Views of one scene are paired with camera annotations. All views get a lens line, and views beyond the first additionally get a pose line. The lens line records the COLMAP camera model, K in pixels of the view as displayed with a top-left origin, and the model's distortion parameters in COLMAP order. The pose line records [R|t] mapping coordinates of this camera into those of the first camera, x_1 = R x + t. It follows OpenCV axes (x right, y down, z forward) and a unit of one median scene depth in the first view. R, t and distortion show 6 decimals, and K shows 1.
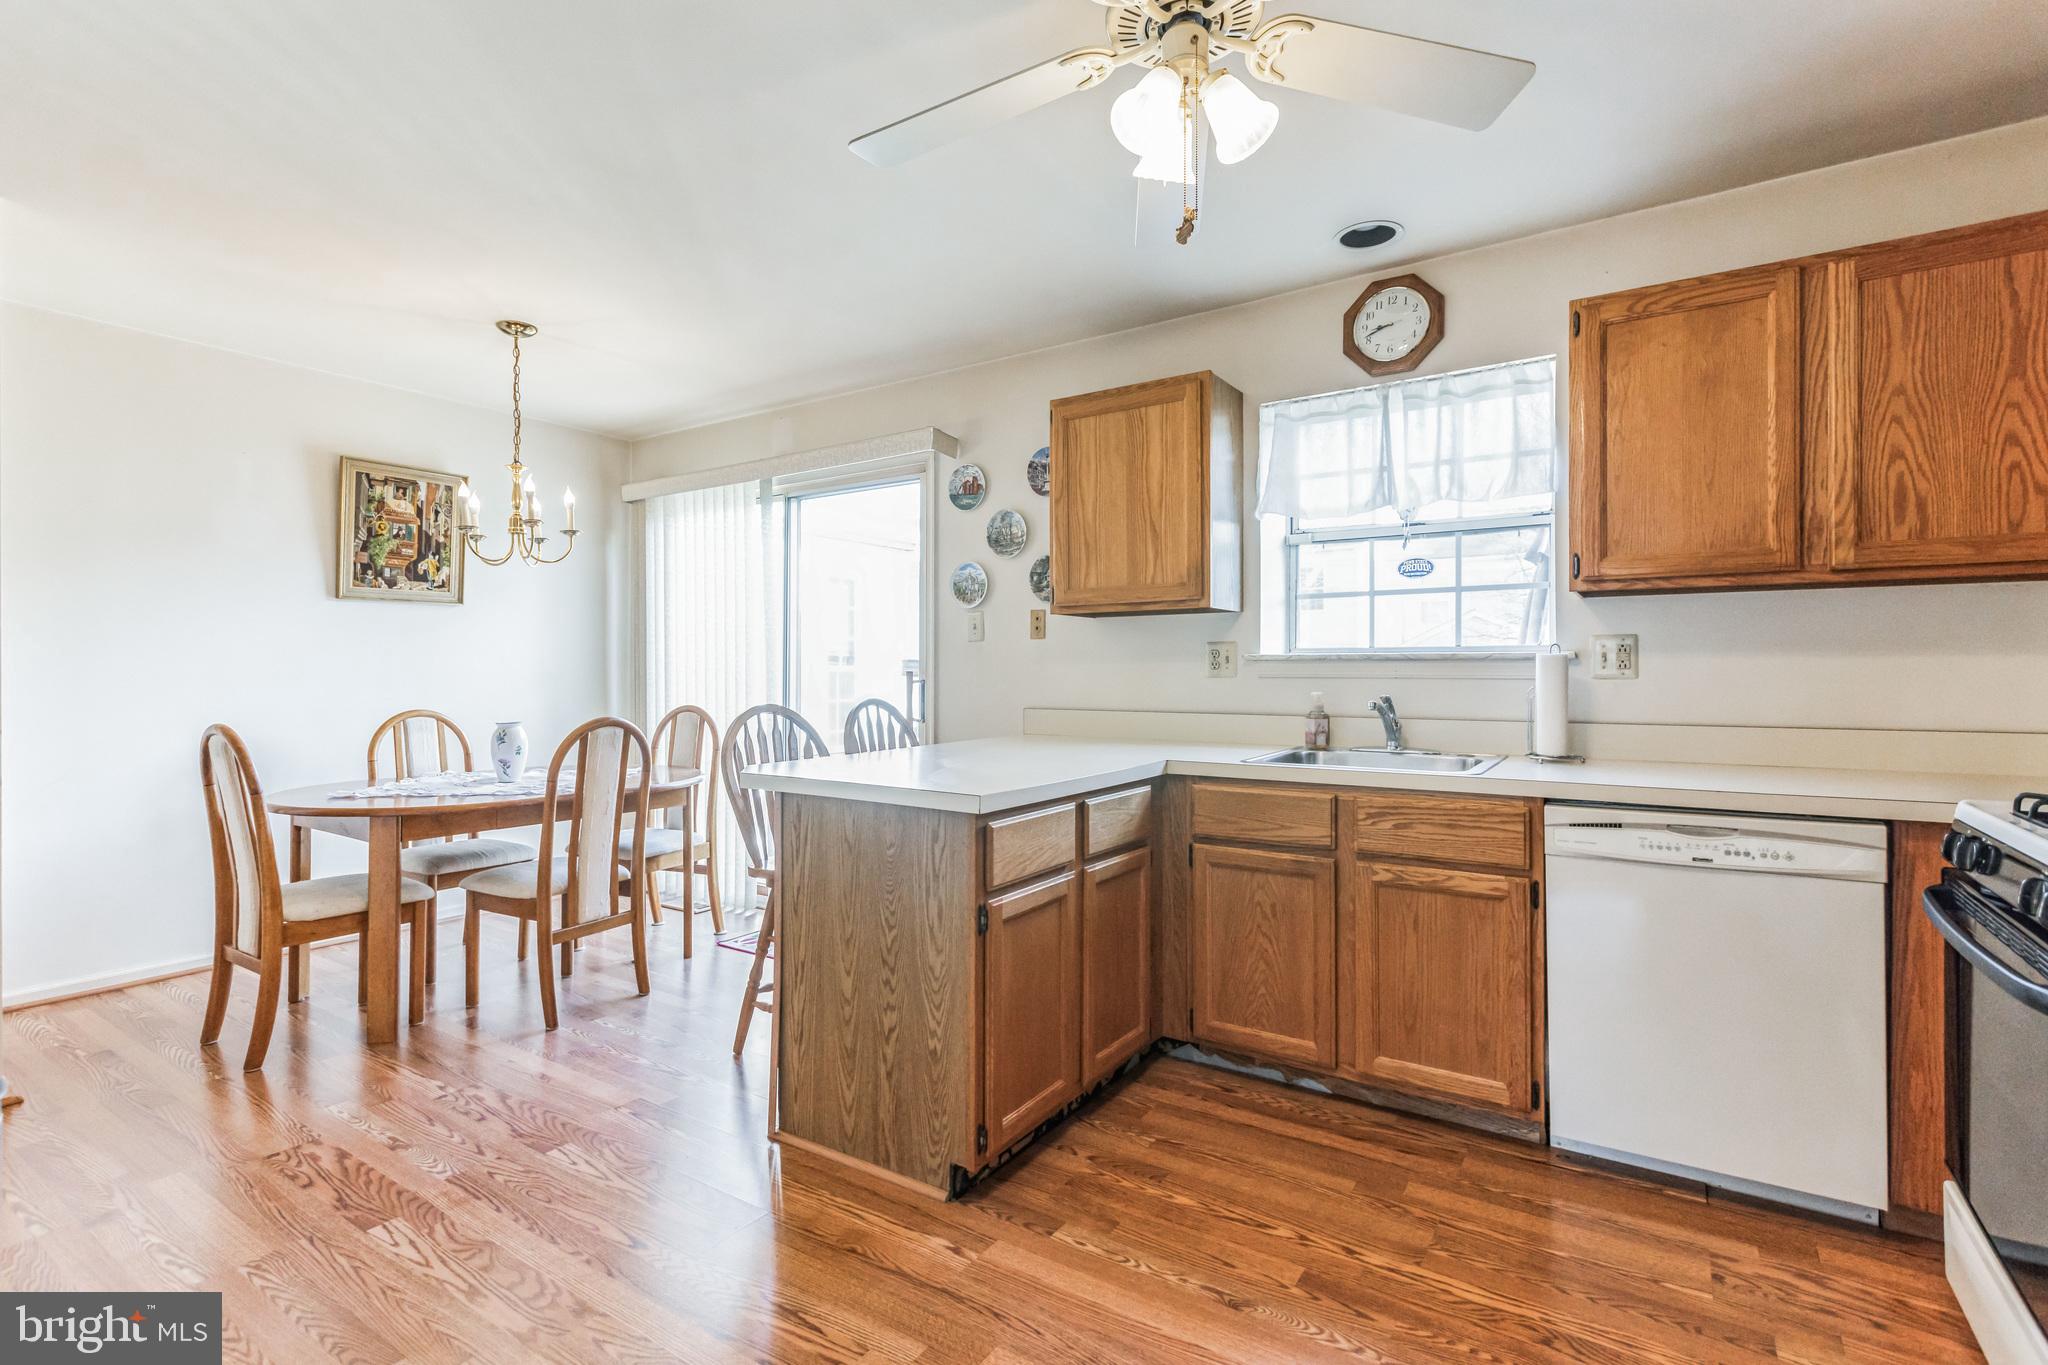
lens RADIAL K [[945.4, 0, 1026.6], [0, 945.4, 678.0], [0, 0, 1]] dist [0.002491, 0.000138]
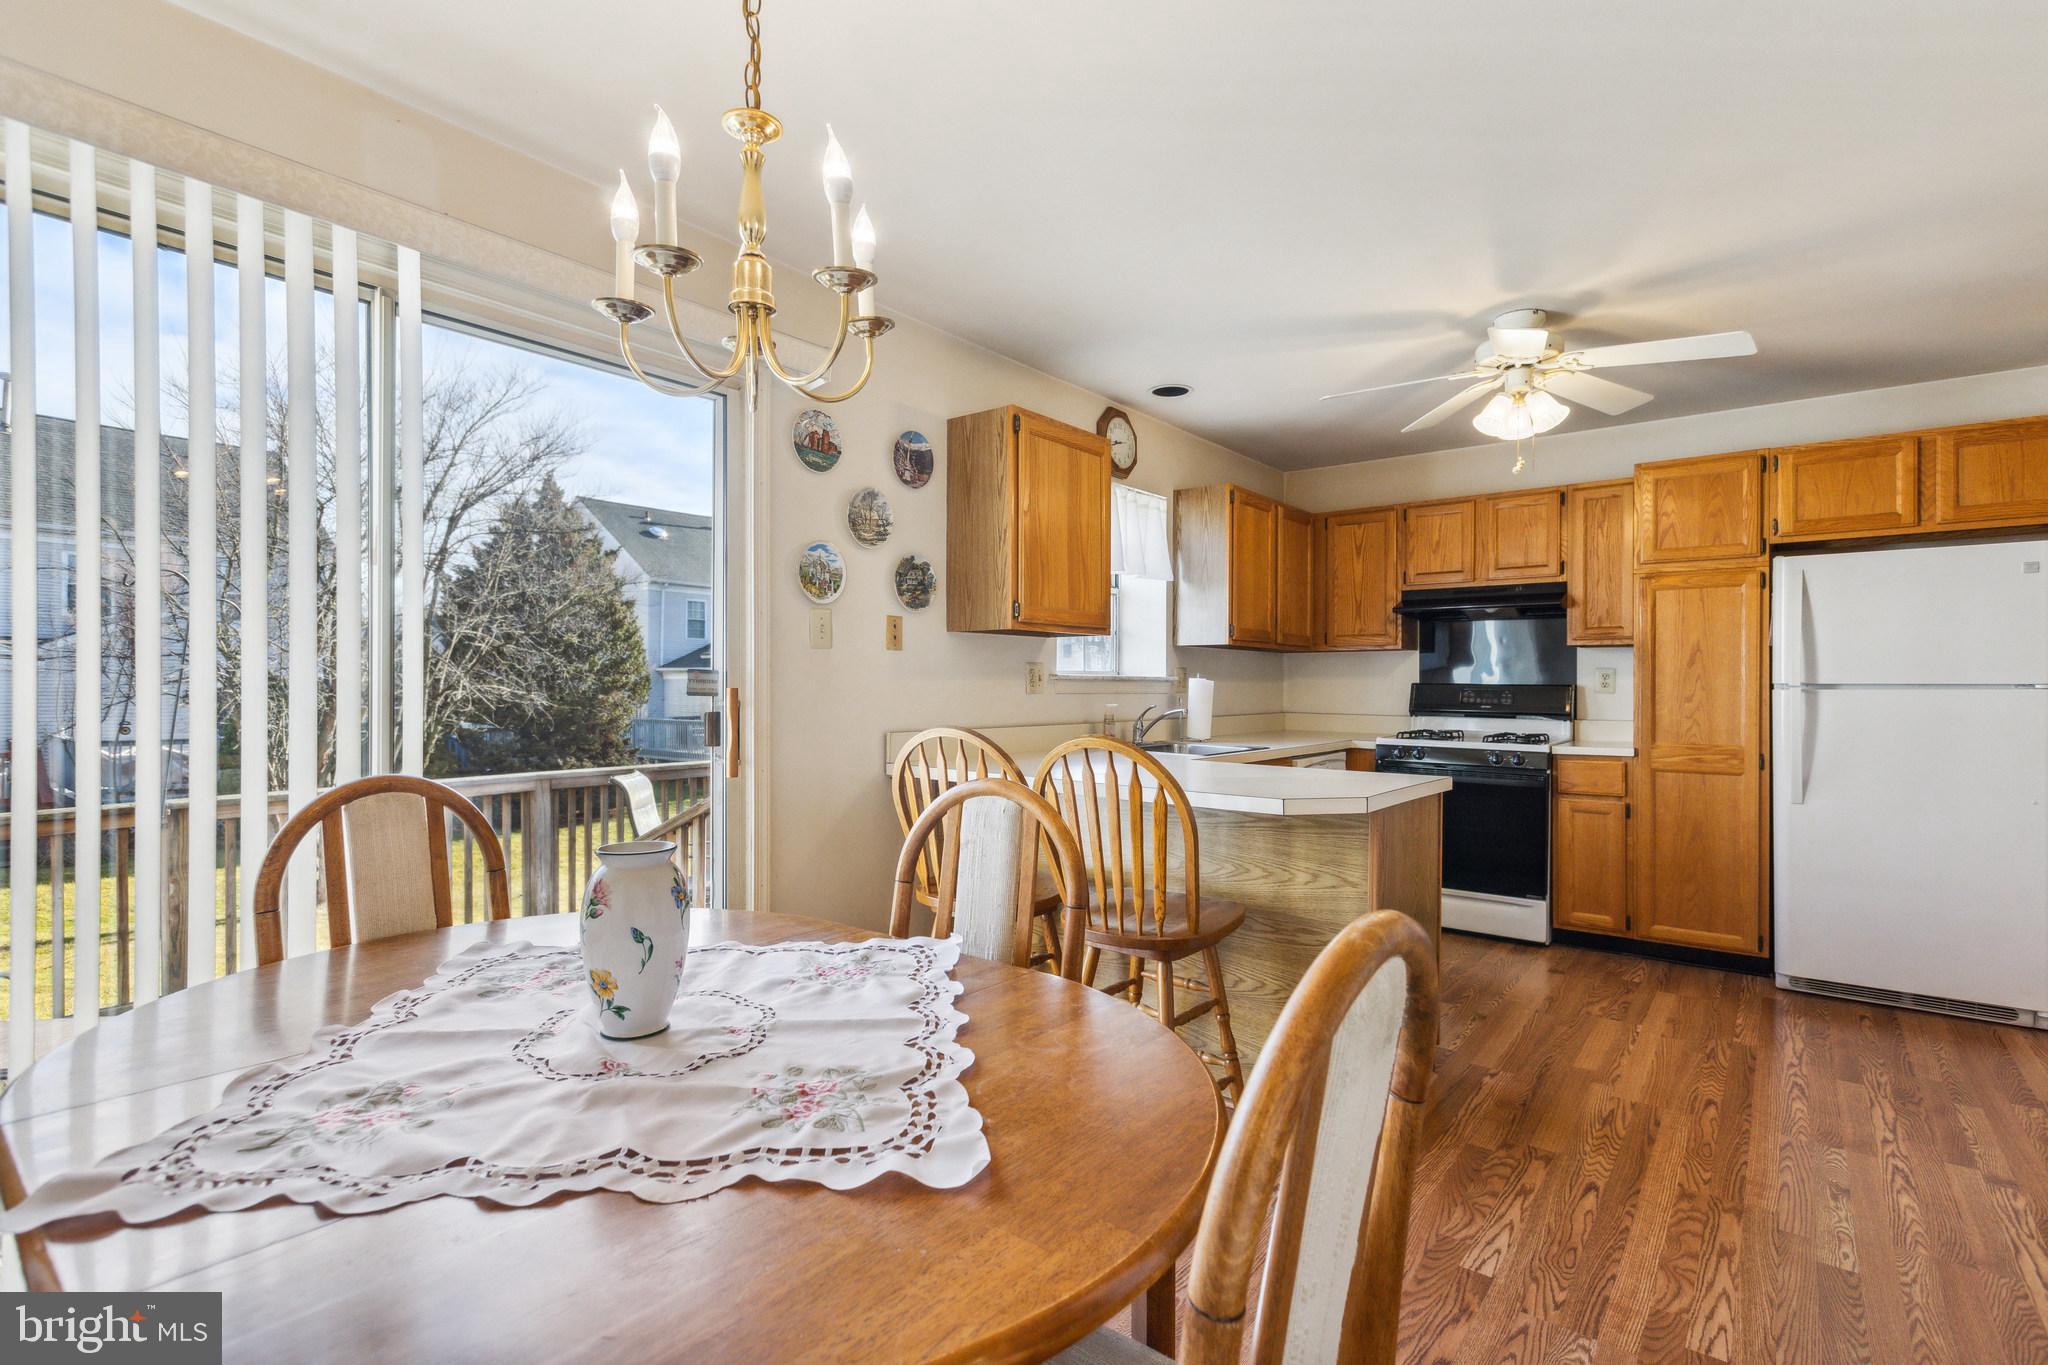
lens RADIAL K [[961.4, 0, 1024.0], [0, 961.4, 682.5], [0, 0, 1]] dist [0.000501, -0.000198]
pose [[0.086403, 0.003497, 0.996254, -0.821387], [0.002898, 0.999989, -0.003762, -0.008535], [-0.996256, 0.003212, 0.086392, 0.792683]]
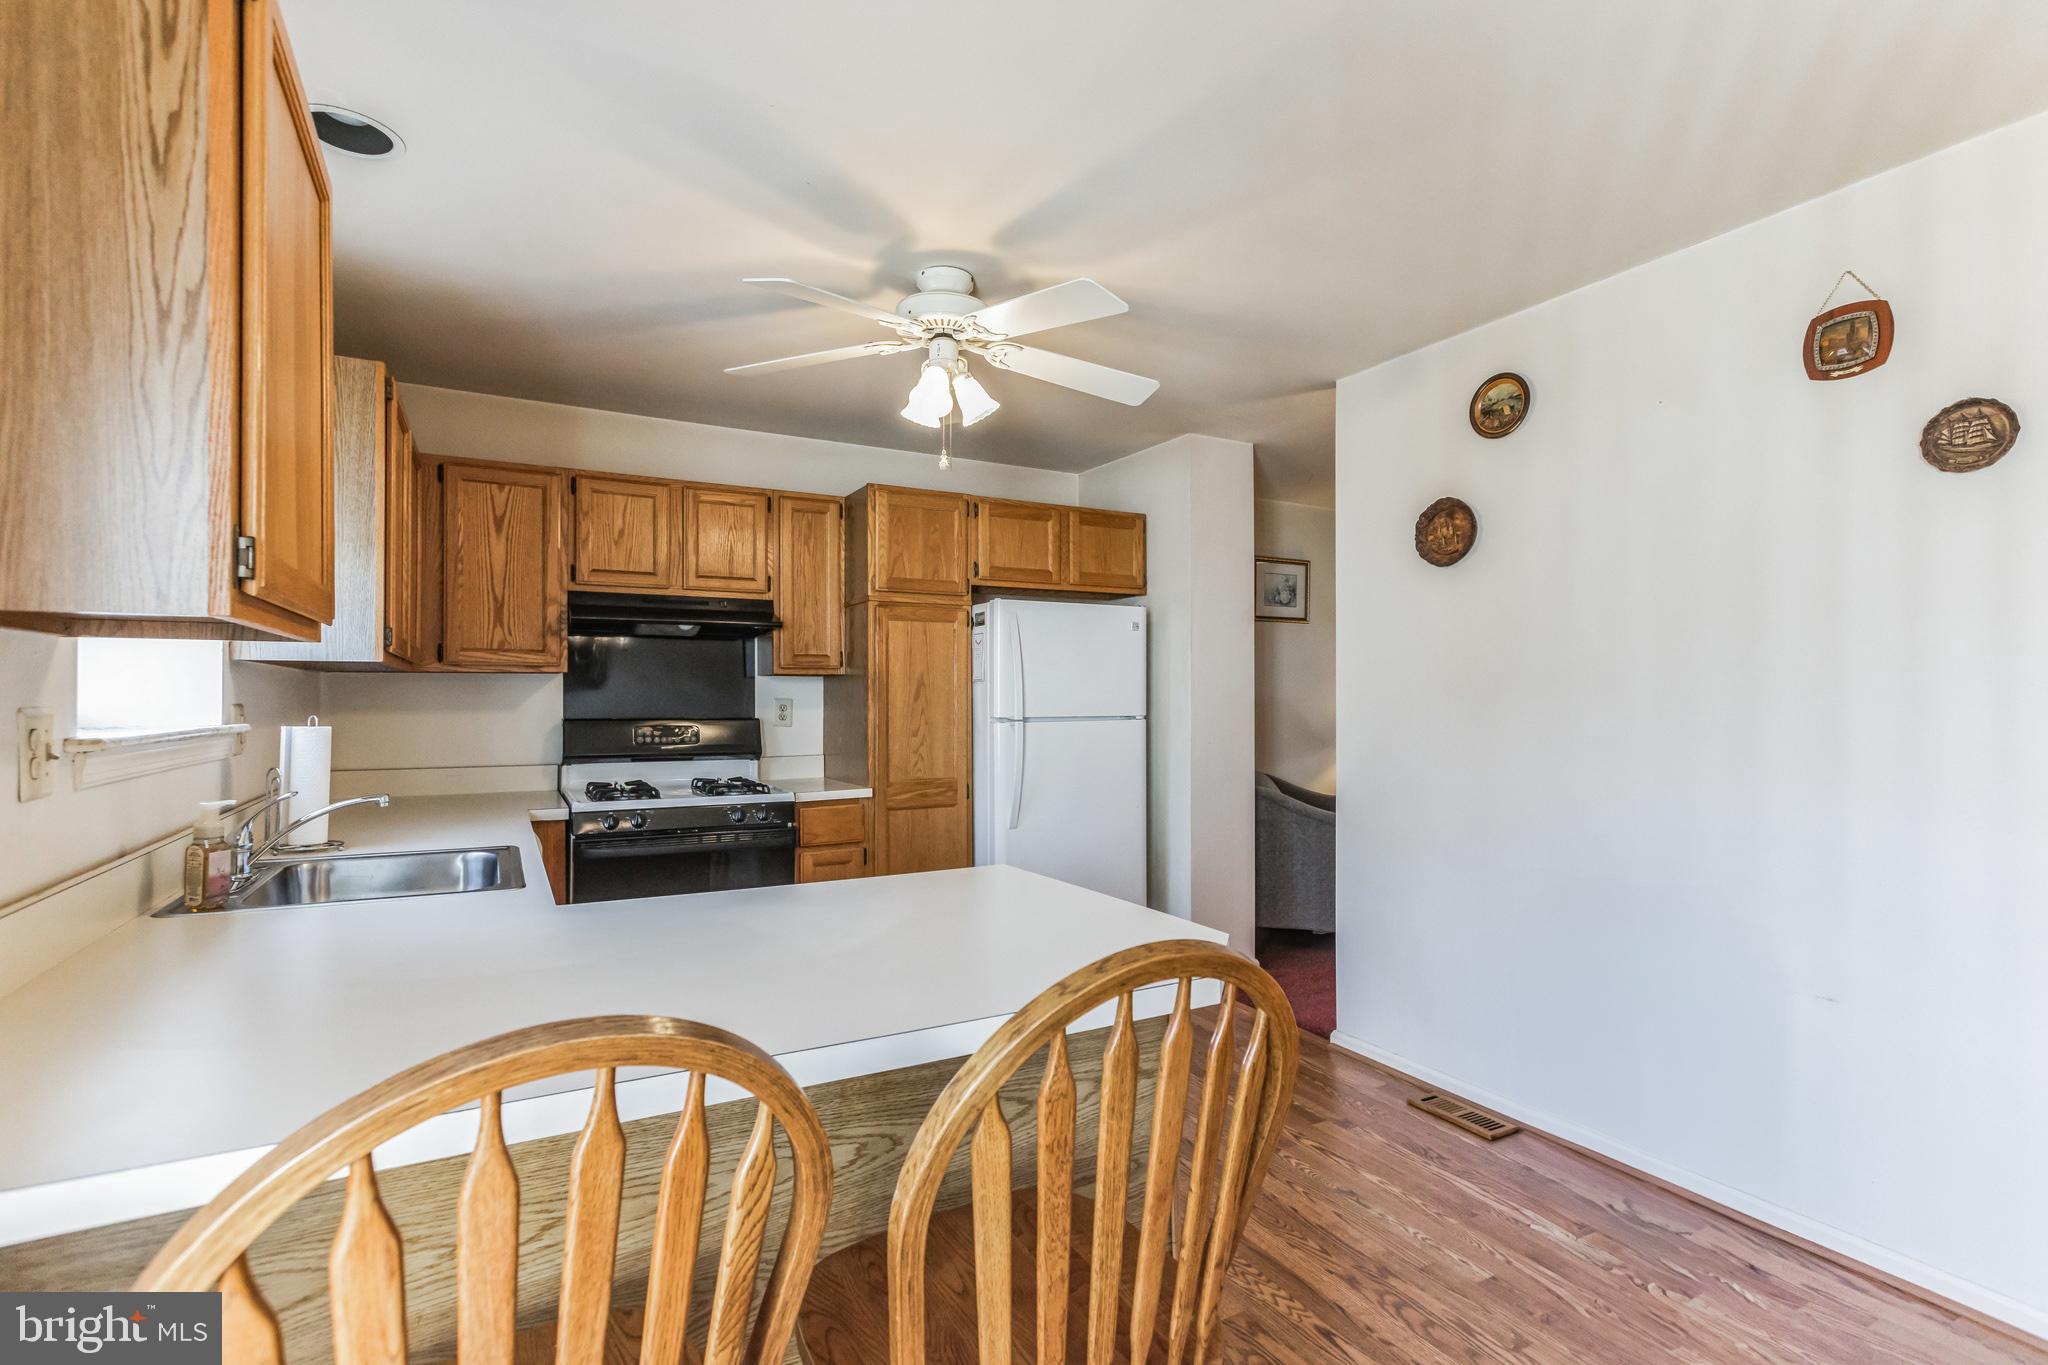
lens RADIAL K [[951.8, 0, 1030.0], [0, 951.8, 686.8], [0, 0, 1]] dist [0.002148, 0.001476]
pose [[-0.890635, 0.007249, 0.454662, -0.294926], [0.006153, 0.999974, -0.003892, -0.037064], [-0.454678, -0.000669, -0.890656, 1.011152]]
